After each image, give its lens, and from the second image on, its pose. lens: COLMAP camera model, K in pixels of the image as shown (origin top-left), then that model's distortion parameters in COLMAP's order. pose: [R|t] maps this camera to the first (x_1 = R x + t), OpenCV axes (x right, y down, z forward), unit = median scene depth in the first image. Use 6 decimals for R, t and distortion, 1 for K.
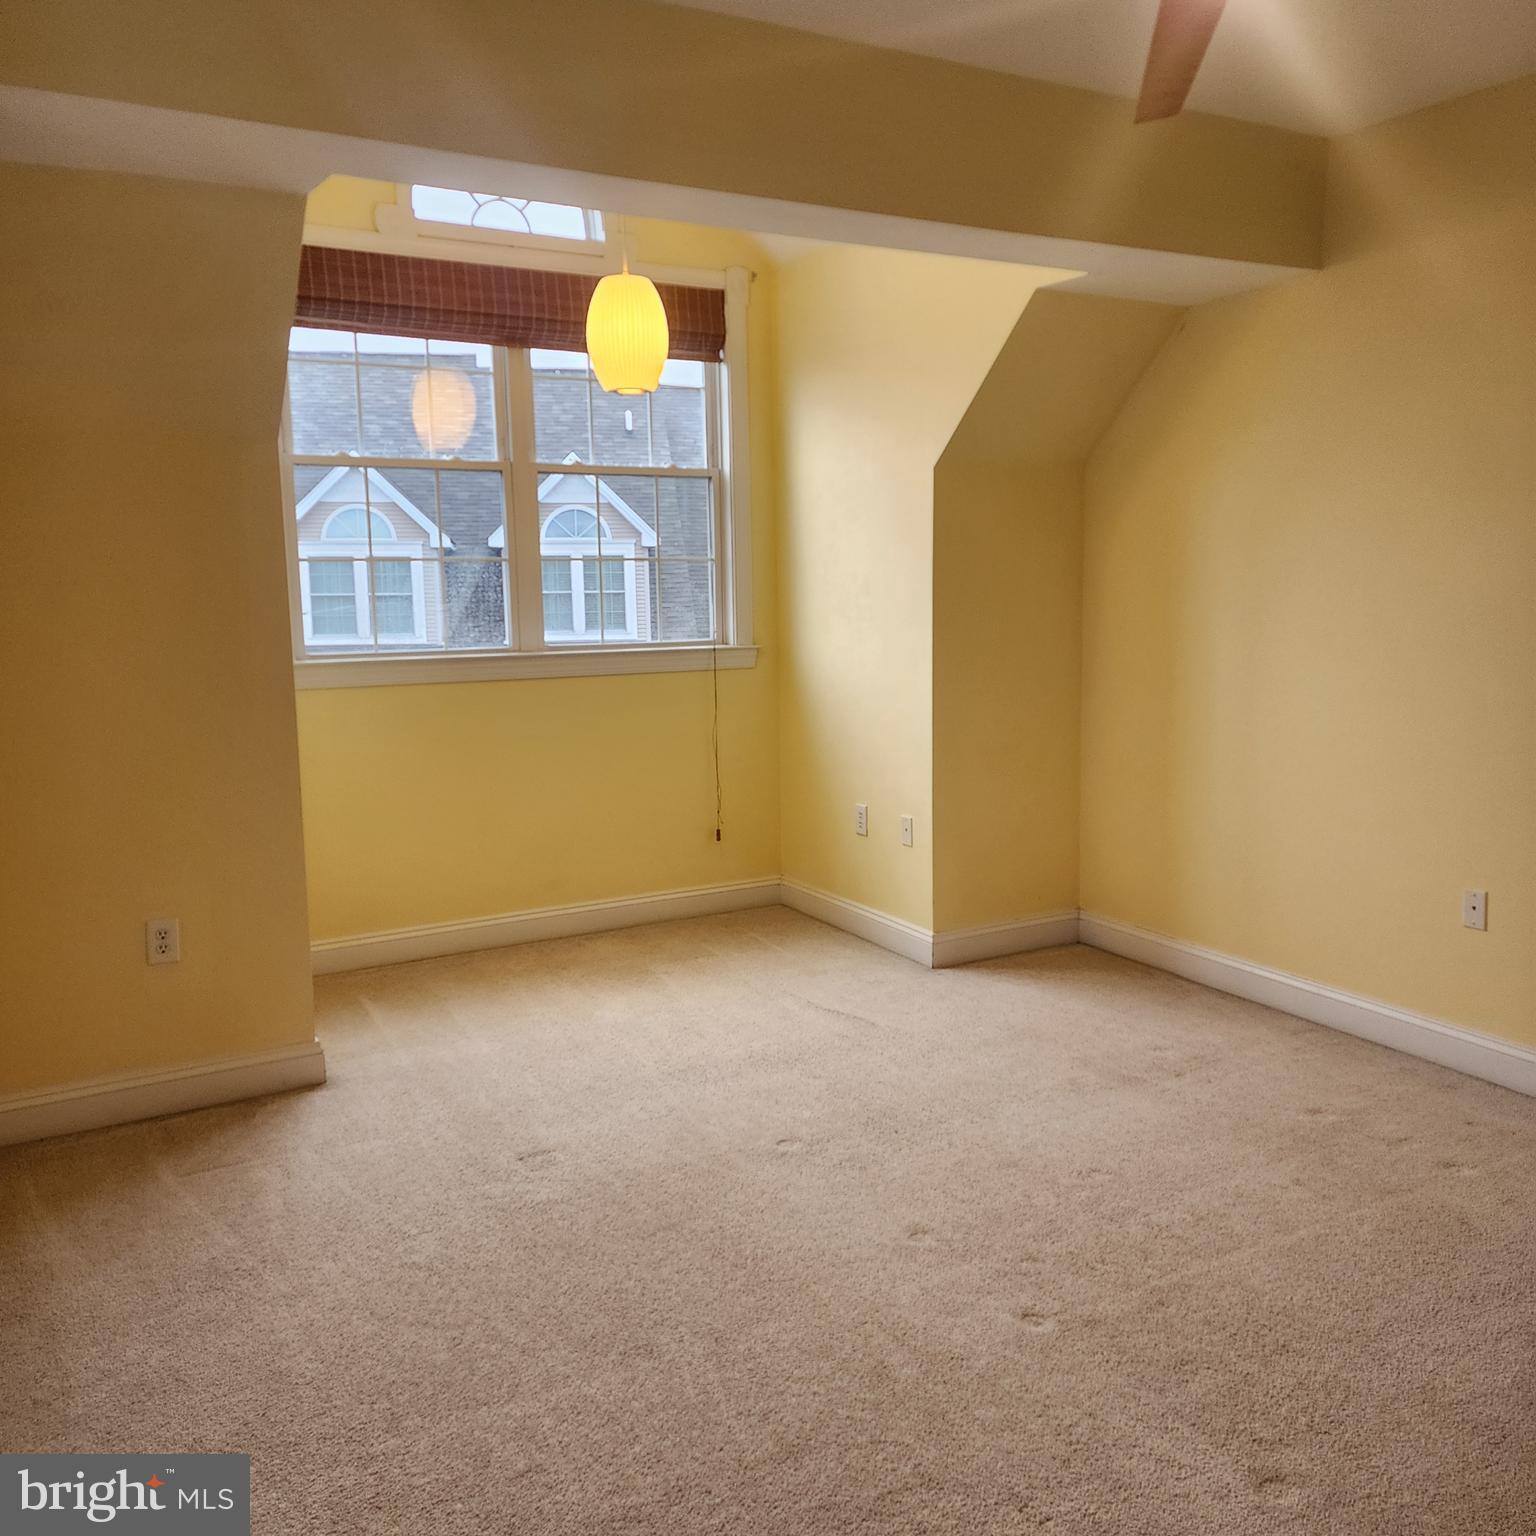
lens RADIAL K [[1361.7, 0, 763.5], [0, 1361.7, 769.0], [0, 0, 1]] dist [0.104662, -0.101694]
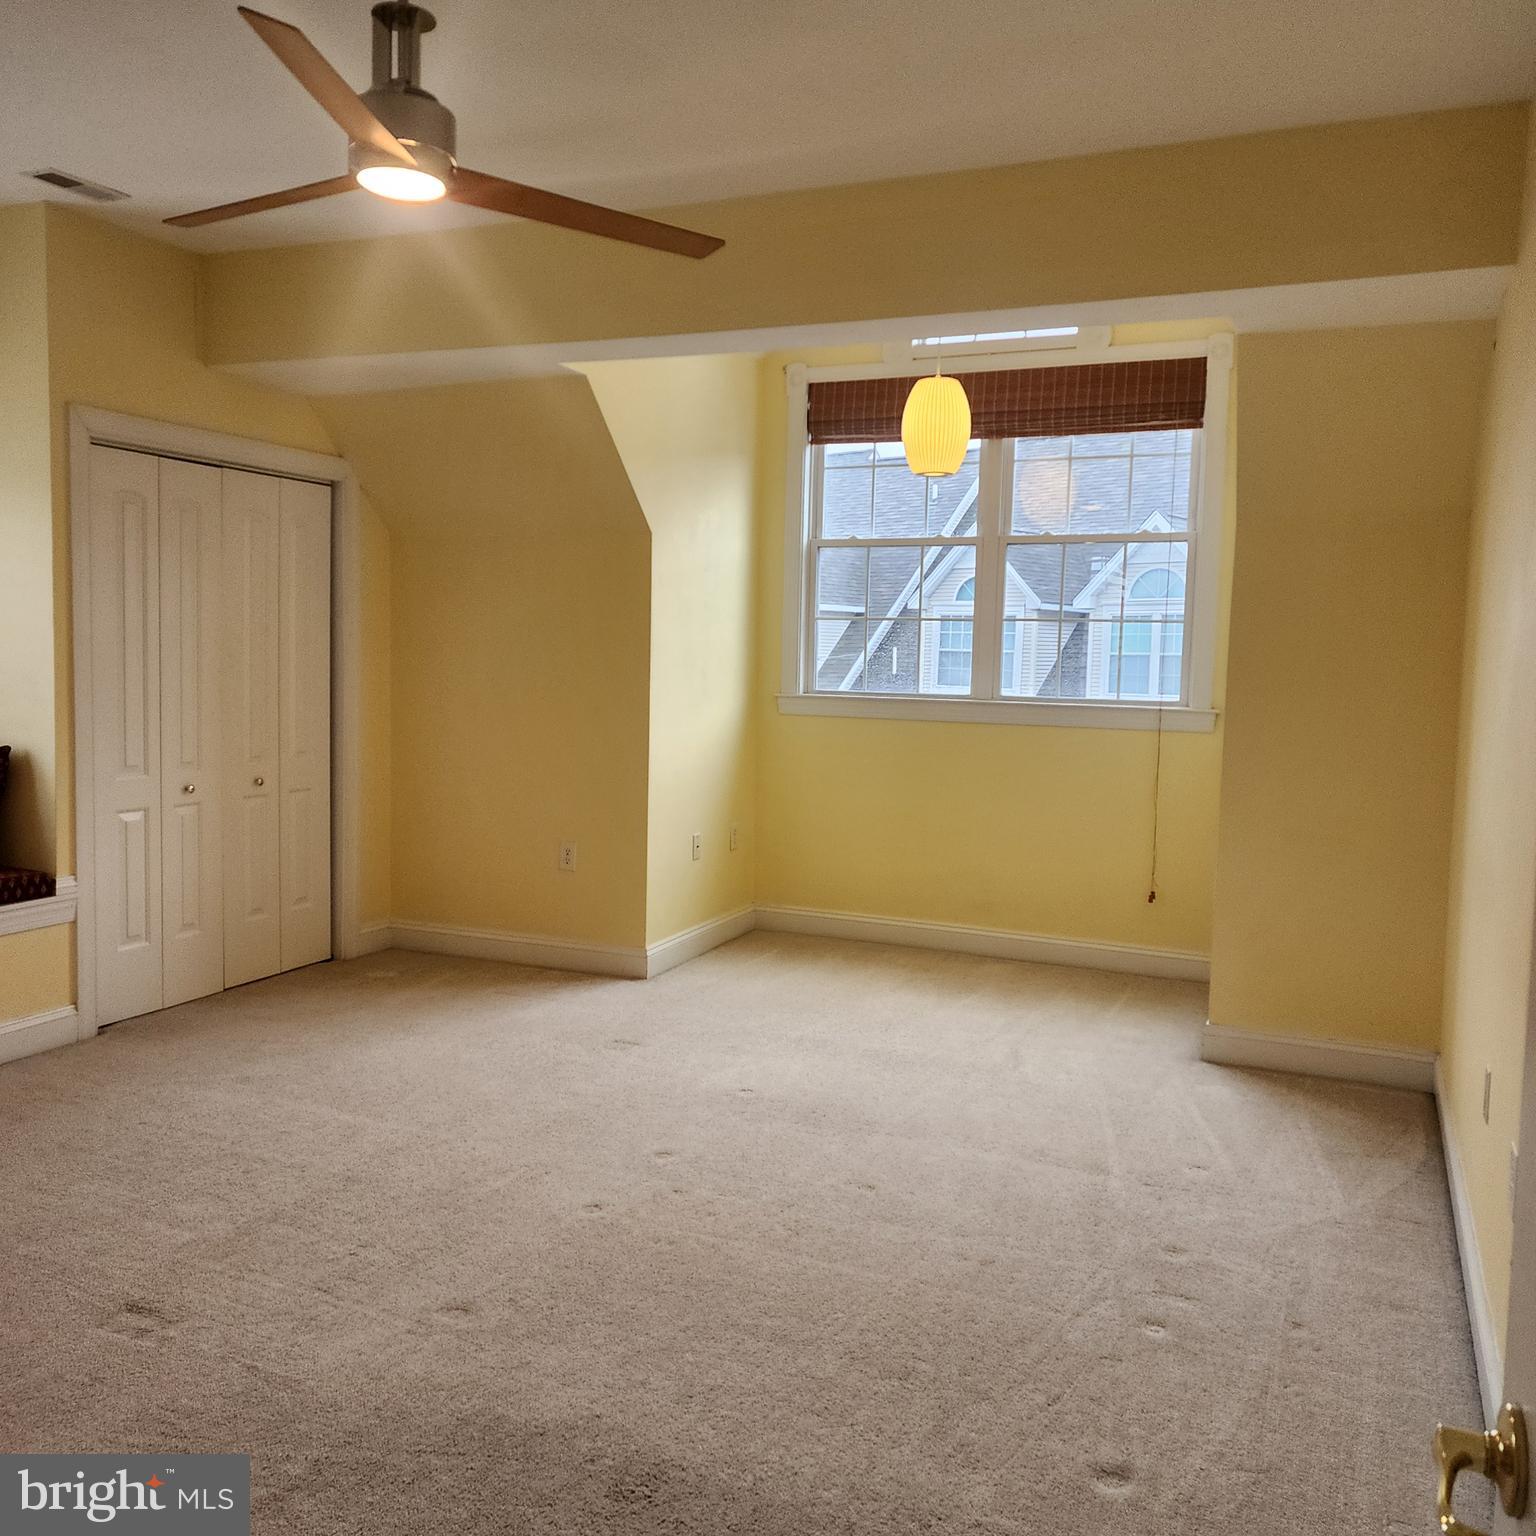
lens RADIAL K [[1361.7, 0, 815.1], [0, 1361.7, 791.6], [0, 0, 1]] dist [0.104662, -0.101694]
pose [[0.604529, 0.105597, -0.789553, 0.744931], [-0.149643, 0.988583, 0.017640, -0.010958], [0.782401, 0.107488, 0.613429, 0.226751]]
